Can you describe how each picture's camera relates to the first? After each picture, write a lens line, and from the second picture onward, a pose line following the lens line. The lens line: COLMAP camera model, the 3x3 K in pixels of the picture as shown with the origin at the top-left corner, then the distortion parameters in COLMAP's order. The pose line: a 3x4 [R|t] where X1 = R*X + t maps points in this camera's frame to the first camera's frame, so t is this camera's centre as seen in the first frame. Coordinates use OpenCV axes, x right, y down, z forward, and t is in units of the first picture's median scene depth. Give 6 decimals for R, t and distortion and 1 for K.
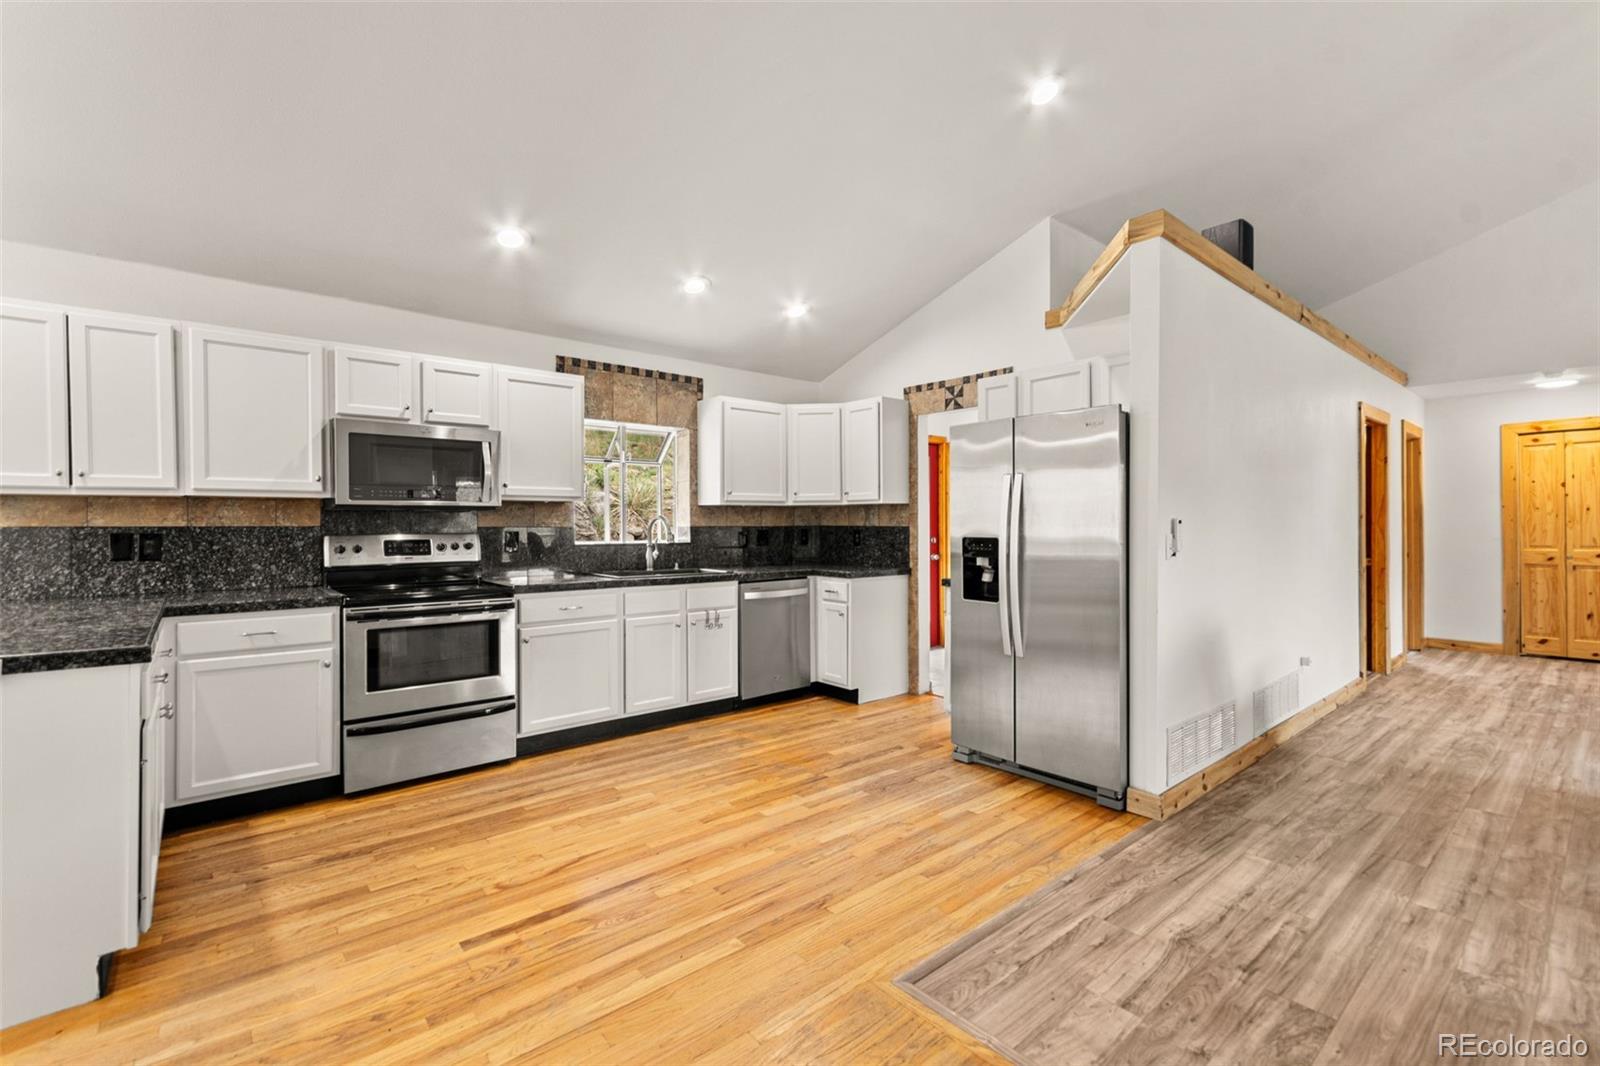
lens RADIAL K [[698.3, 0, 794.9], [0, 698.3, 527.8], [0, 0, 1]] dist [0.000912, -0.000172]
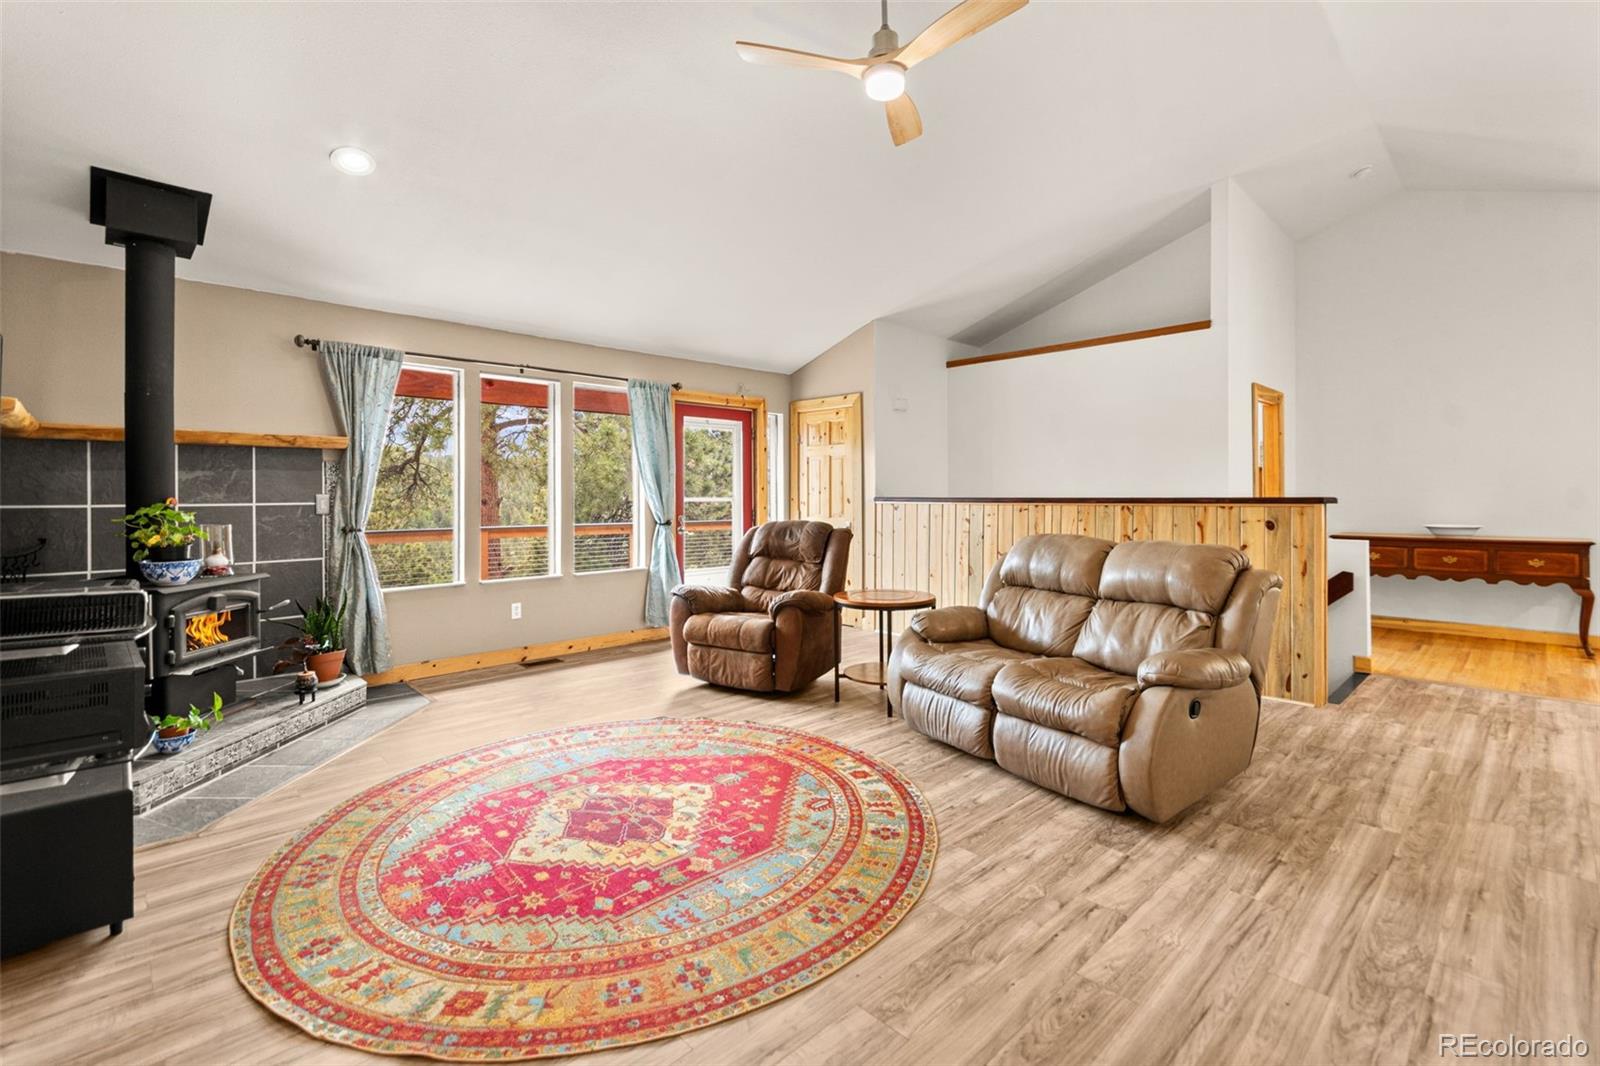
lens RADIAL K [[703.9, 0, 800.2], [0, 703.9, 489.6], [0, 0, 1]] dist [0.003135, 0.000427]
pose [[-0.998312, 0.008521, -0.057458, 1.511596], [0.008414, 0.999962, 0.002098, -0.016494], [0.057474, 0.001611, -0.998346, 1.581813]]
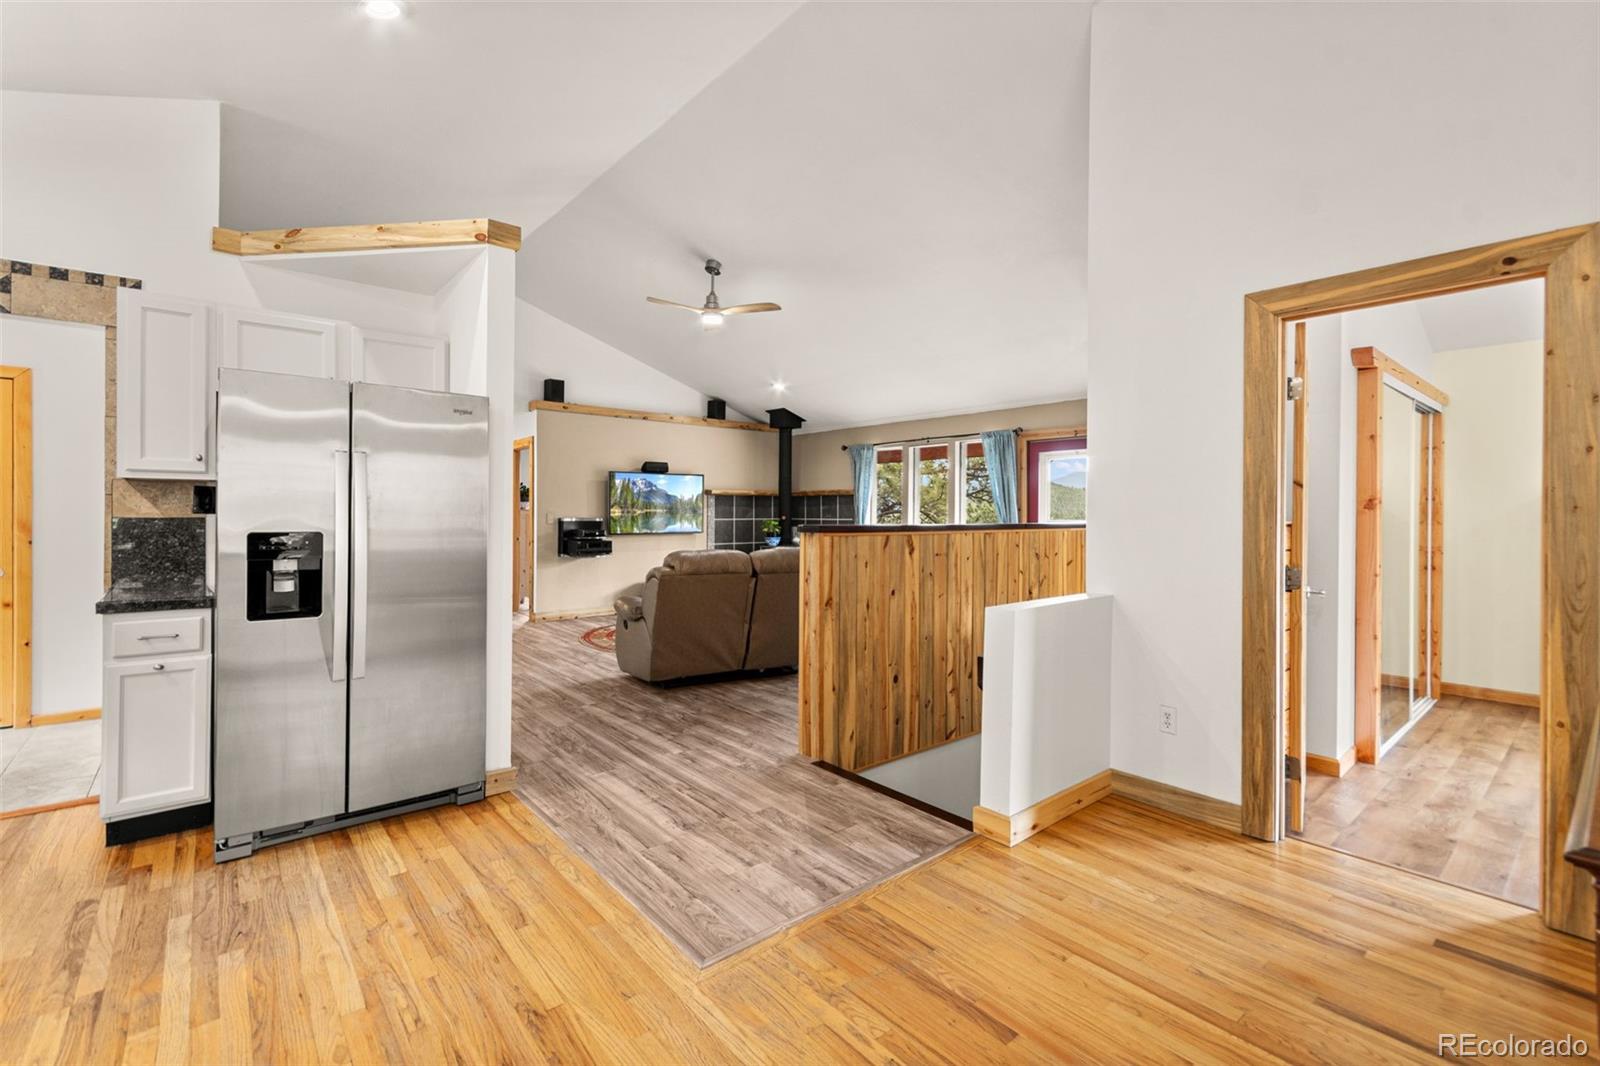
lens RADIAL K [[707.4, 0, 801.3], [0, 707.4, 514.8], [0, 0, 1]] dist [0.002778, -0.000166]
pose [[0.002116, 0.005185, 0.999984, -0.481996], [-0.001362, 0.999986, -0.005182, -0.001285], [-0.999997, -0.001351, 0.002123, 0.462711]]
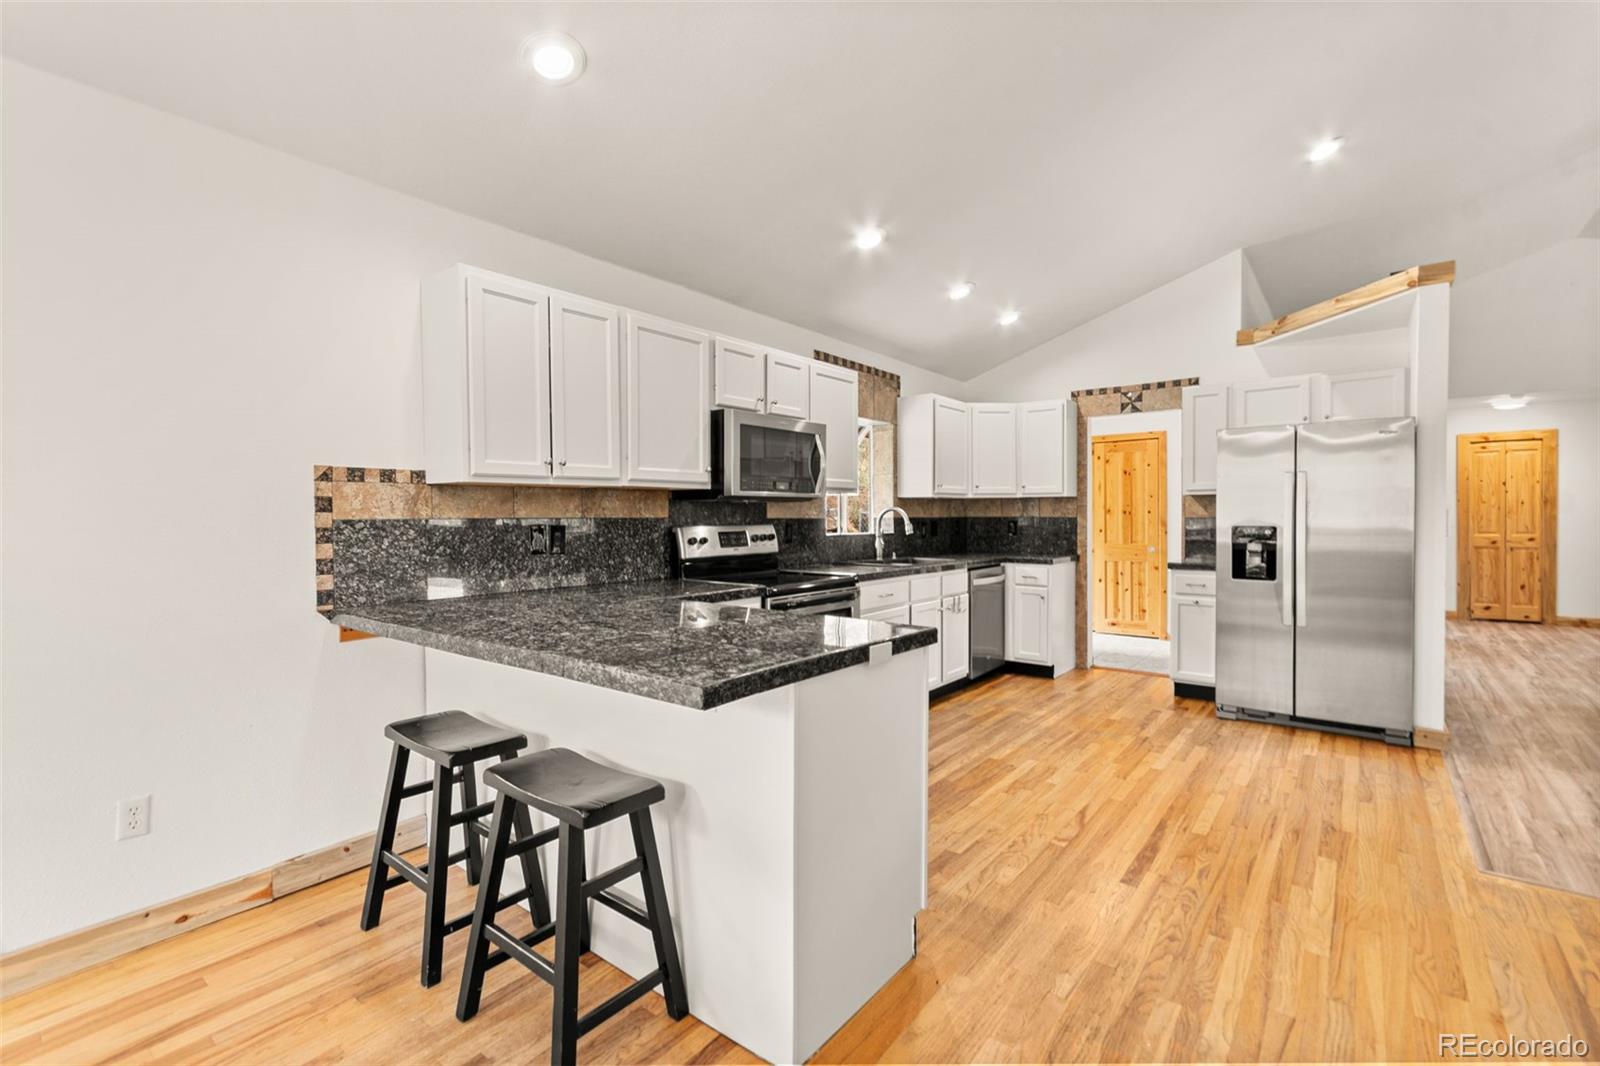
lens RADIAL K [[703.8, 0, 792.3], [0, 703.8, 527.5], [0, 0, 1]] dist [0.000479, -0.000363]
pose [[0.981797, -0.004554, 0.189880, -0.725754], [0.002528, 0.999937, 0.010907, 0.001447], [-0.189918, -0.010228, 0.981747, -0.010447]]
